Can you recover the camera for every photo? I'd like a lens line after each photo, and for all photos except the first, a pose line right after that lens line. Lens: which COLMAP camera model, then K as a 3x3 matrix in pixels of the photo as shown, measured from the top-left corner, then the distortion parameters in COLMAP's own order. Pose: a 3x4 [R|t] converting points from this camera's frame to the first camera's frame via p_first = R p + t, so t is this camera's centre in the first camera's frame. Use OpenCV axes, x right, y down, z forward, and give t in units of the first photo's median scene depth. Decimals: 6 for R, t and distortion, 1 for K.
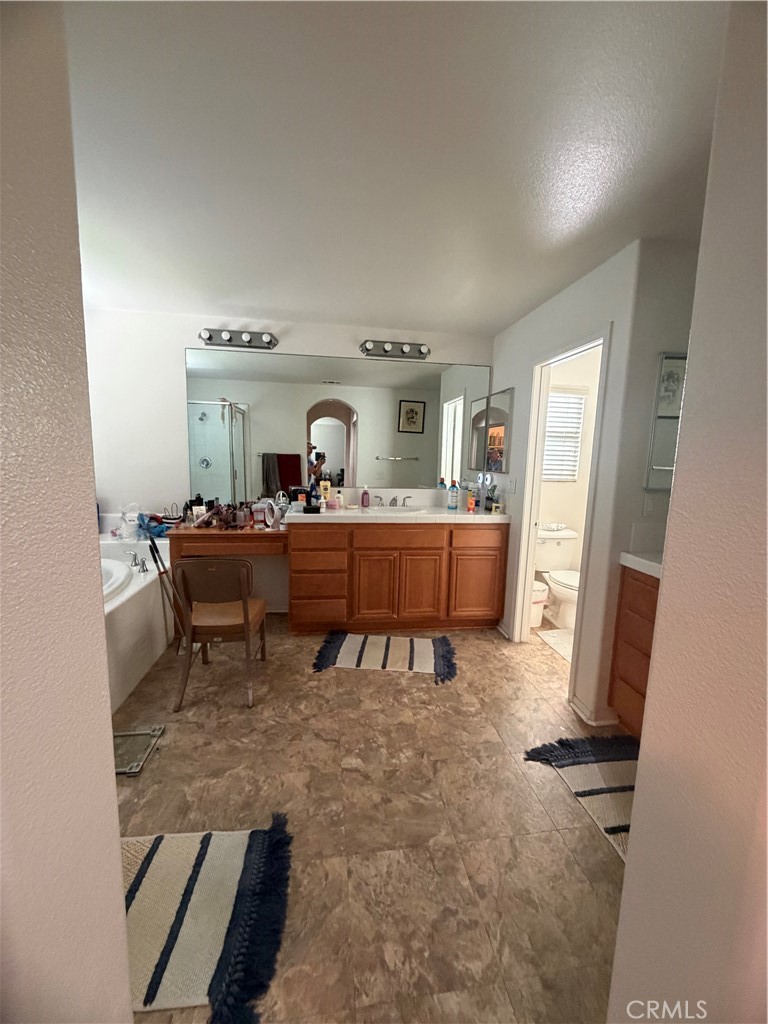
lens RADIAL K [[409.0, 0, 383.9], [0, 409.0, 509.0], [0, 0, 1]] dist [0.000091, 0.000413]
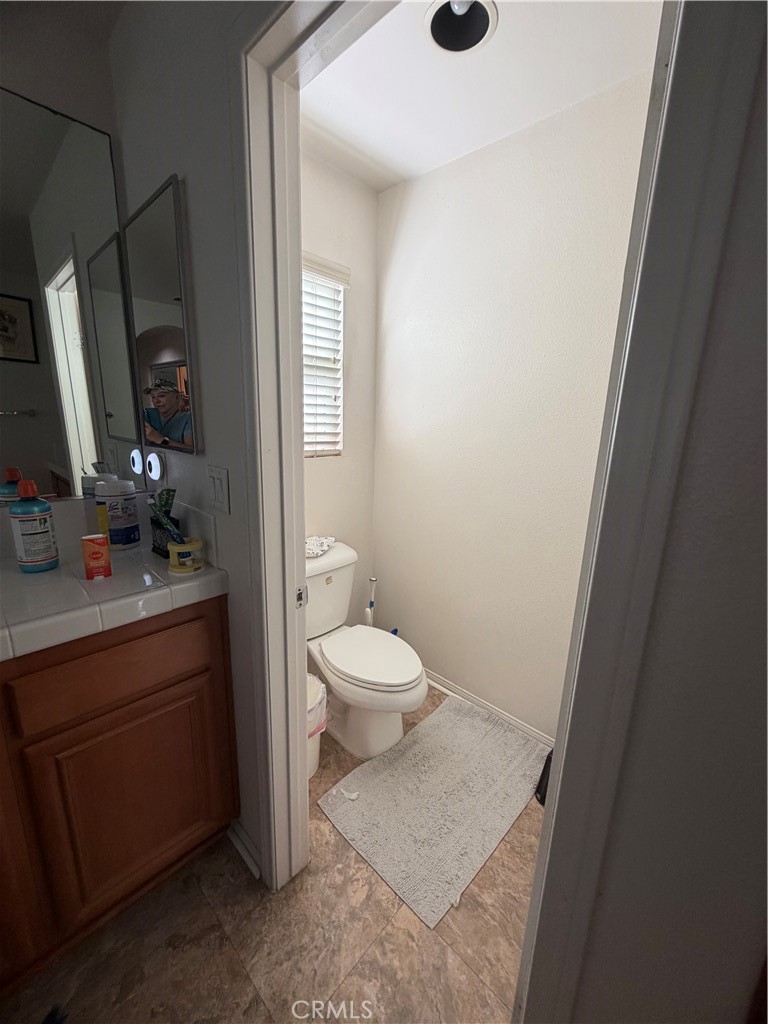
lens RADIAL K [[409.0, 0, 383.9], [0, 409.0, 509.0], [0, 0, 1]] dist [0.000091, 0.000413]
pose [[0.784425, -0.143216, 0.603462, 0.195780], [0.077089, 0.987944, 0.134257, -0.071052], [-0.615414, -0.058795, 0.786008, 0.592303]]
